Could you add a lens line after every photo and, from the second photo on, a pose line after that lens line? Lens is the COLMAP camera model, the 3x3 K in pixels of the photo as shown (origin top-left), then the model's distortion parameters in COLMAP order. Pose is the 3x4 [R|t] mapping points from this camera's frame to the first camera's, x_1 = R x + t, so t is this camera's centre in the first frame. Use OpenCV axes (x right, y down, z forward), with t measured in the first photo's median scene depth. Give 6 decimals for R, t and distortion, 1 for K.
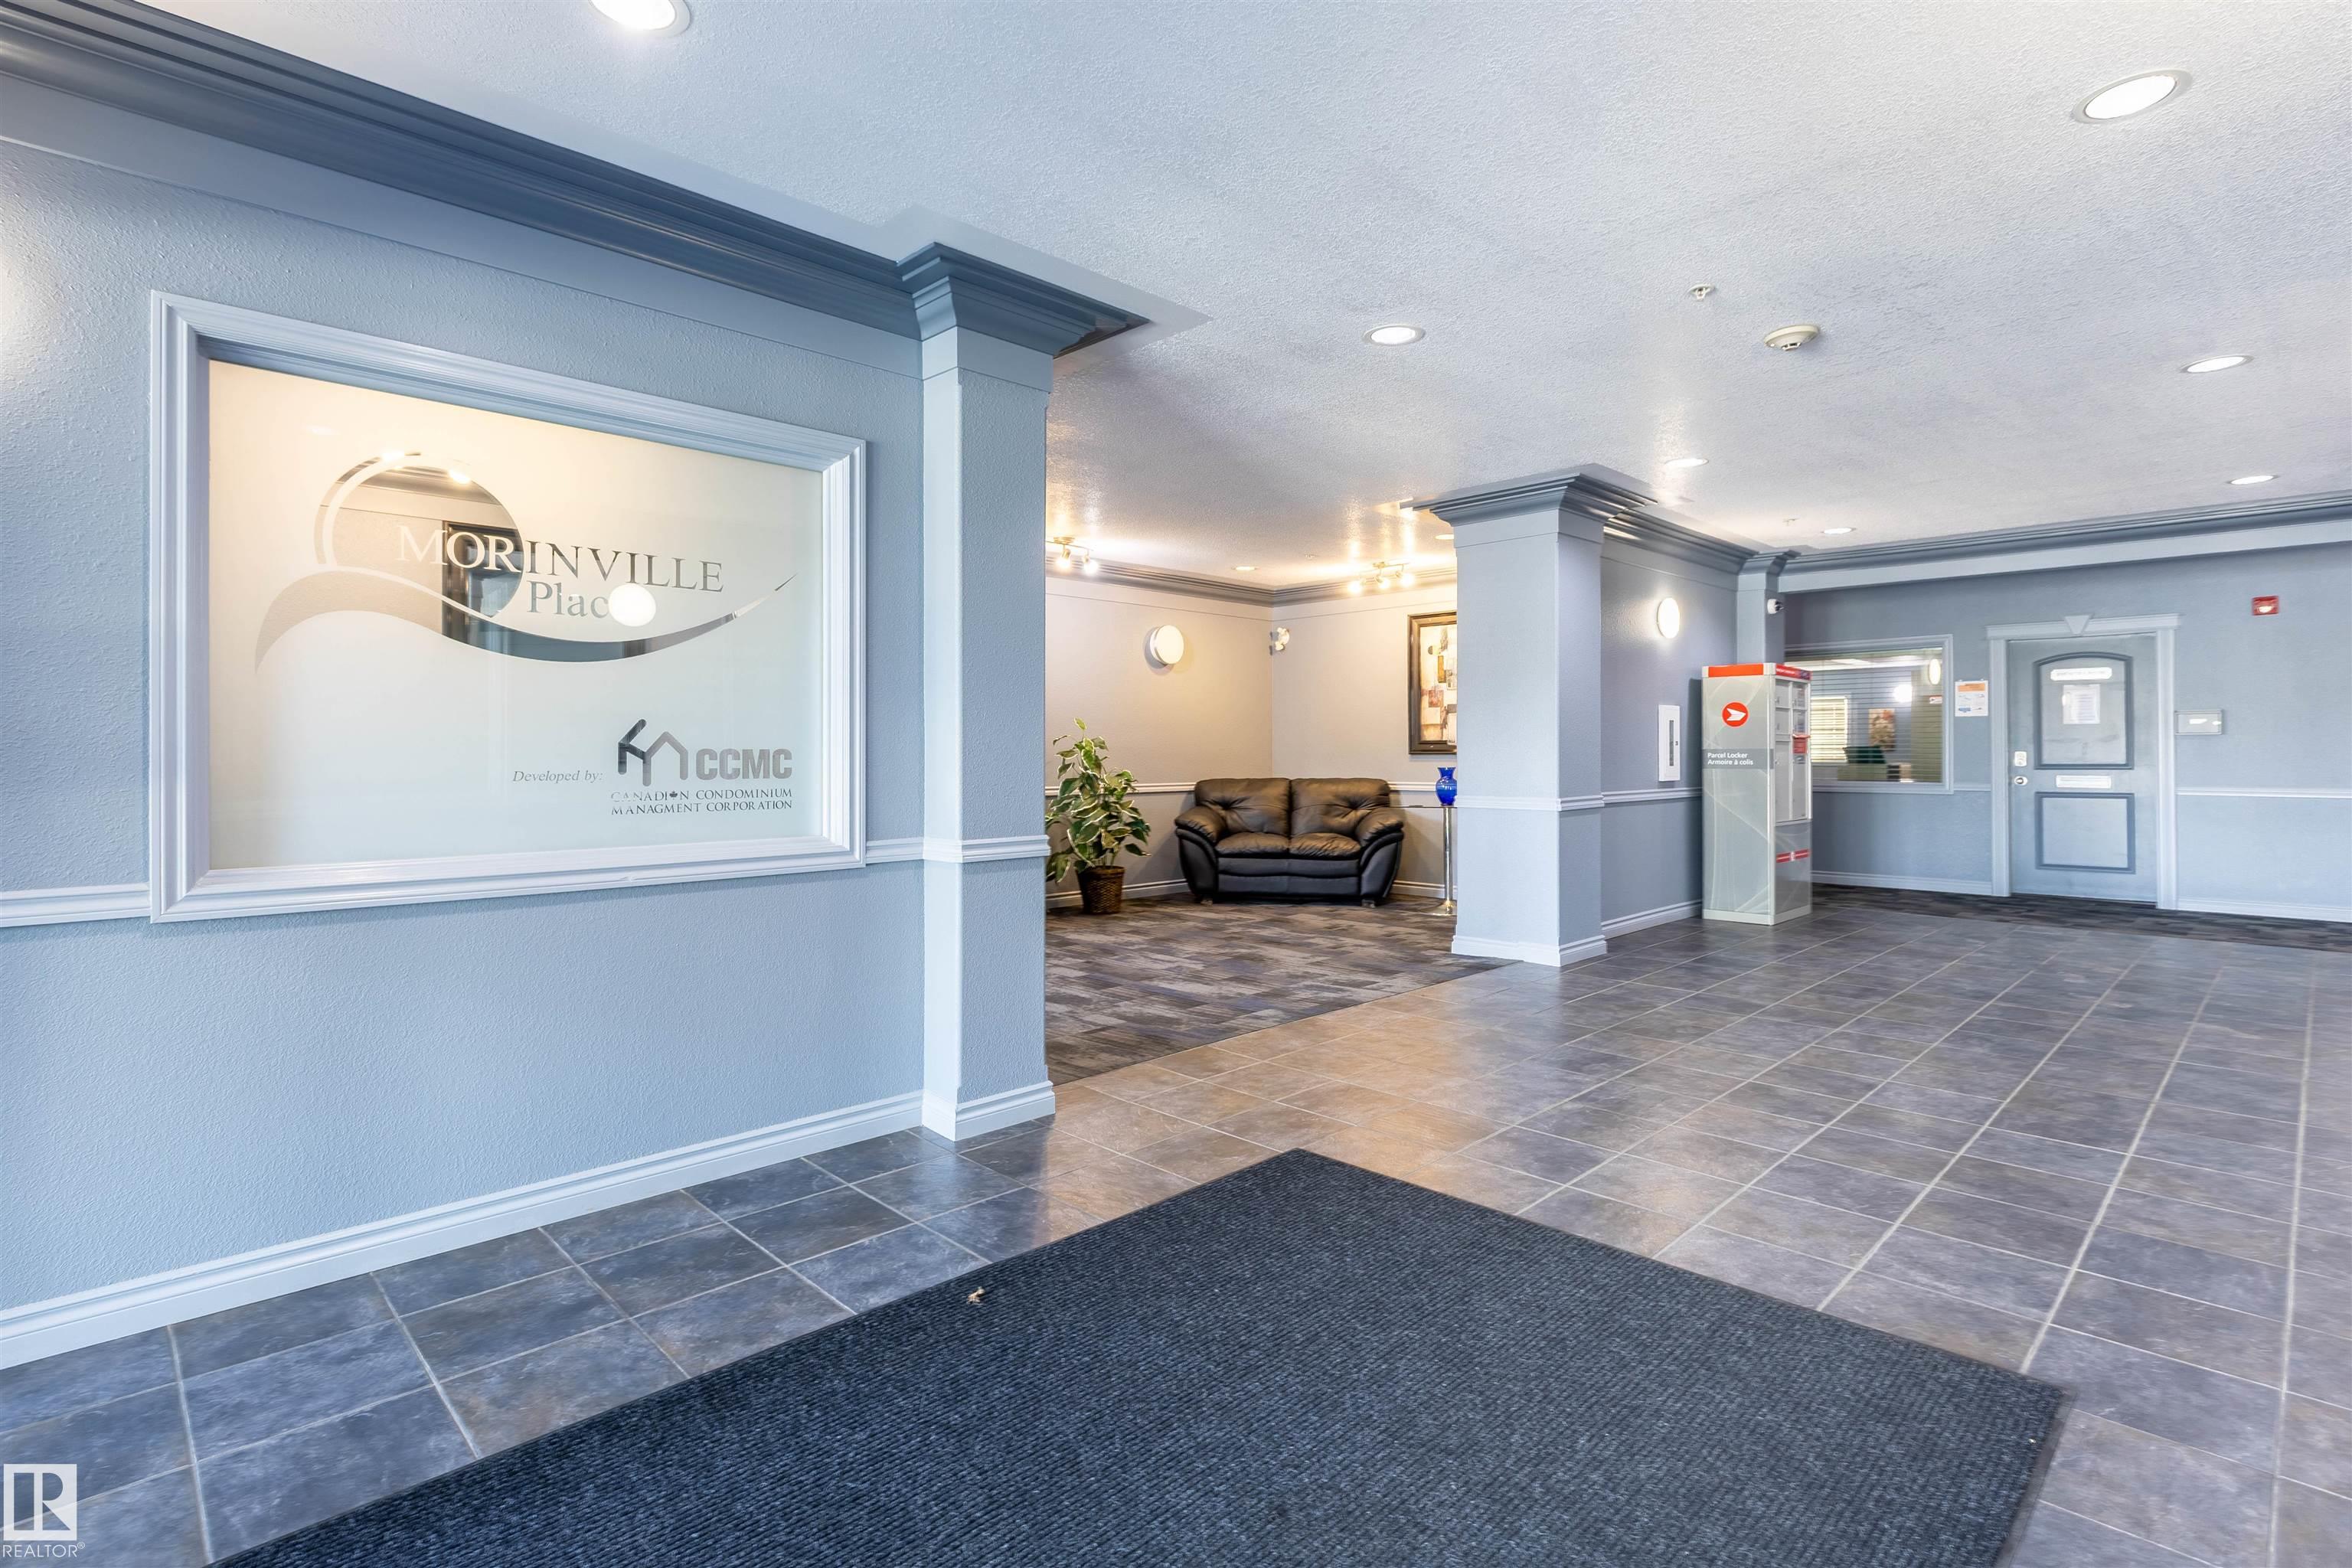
lens RADIAL K [[1133.6, 0, 1179.6], [0, 1133.6, 751.0], [0, 0, 1]] dist [-0.000375, -0.000119]
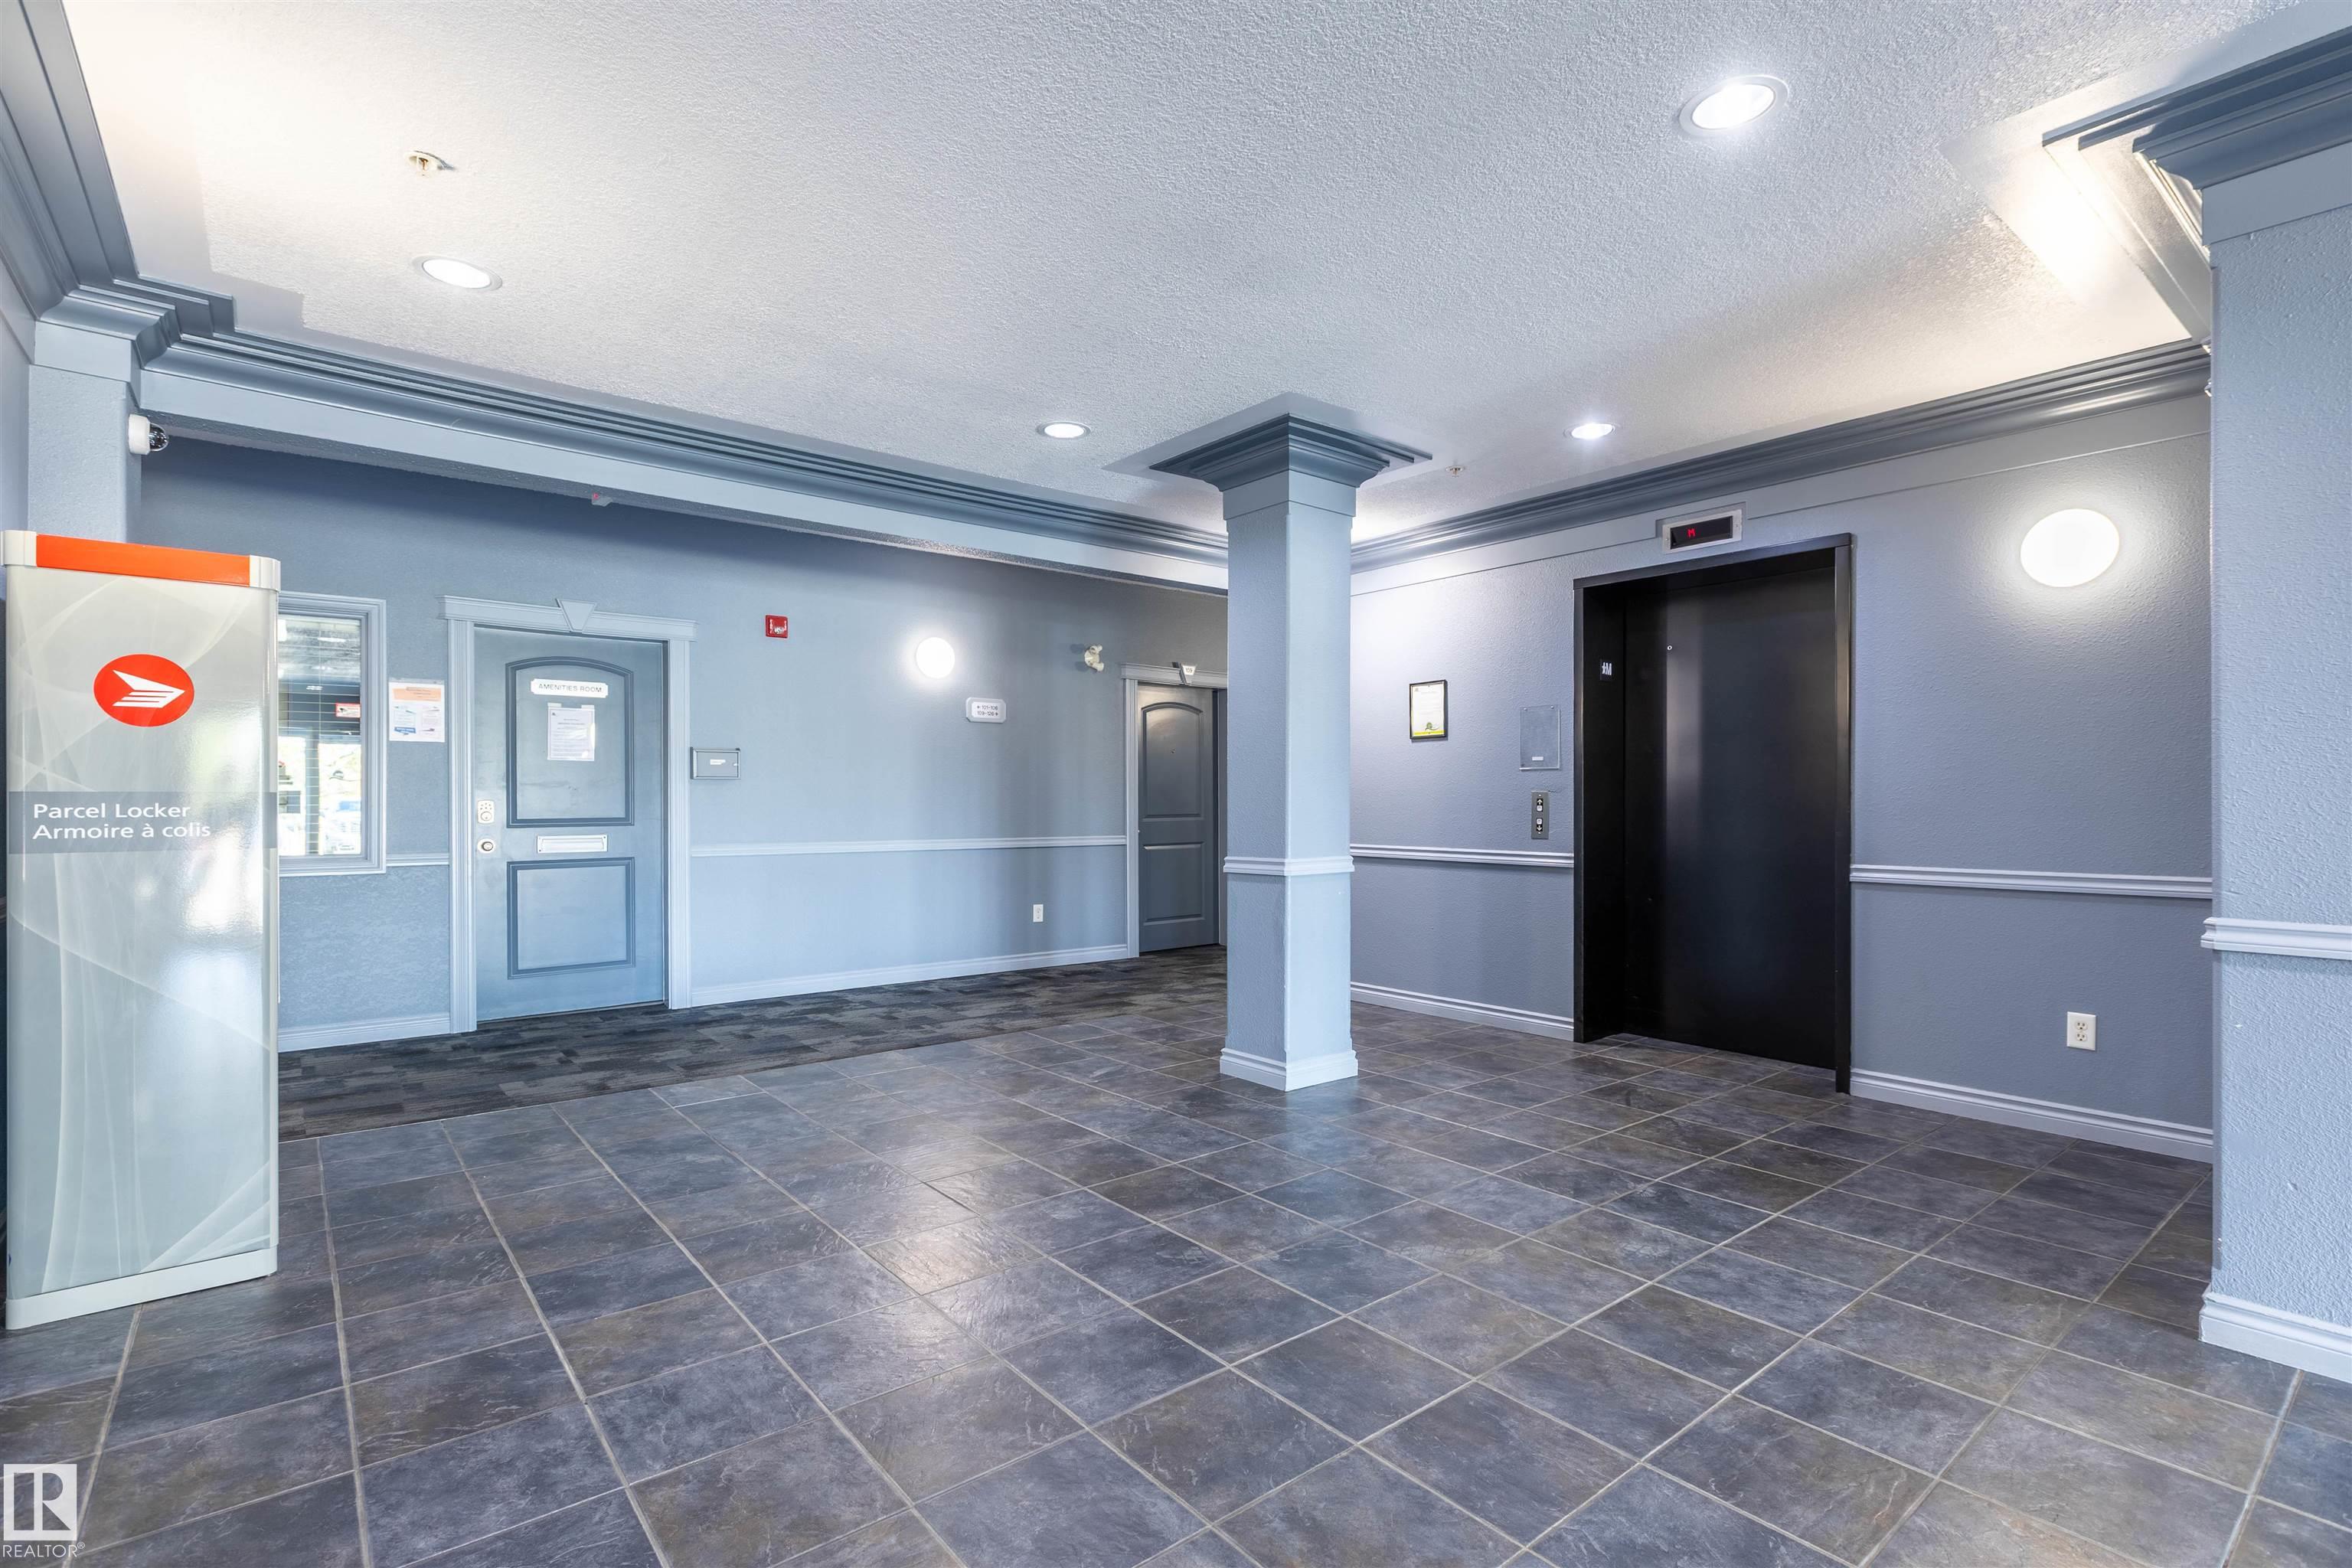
lens RADIAL K [[1090.1, 0, 1179.6], [0, 1090.1, 799.7], [0, 0, 1]] dist [0.000554, -0.000119]
pose [[0.089544, 0.001489, 0.995982, 0.168314], [-0.002212, 0.999997, -0.001296, 0.000079], [-0.995980, -0.002087, 0.089547, 0.578724]]
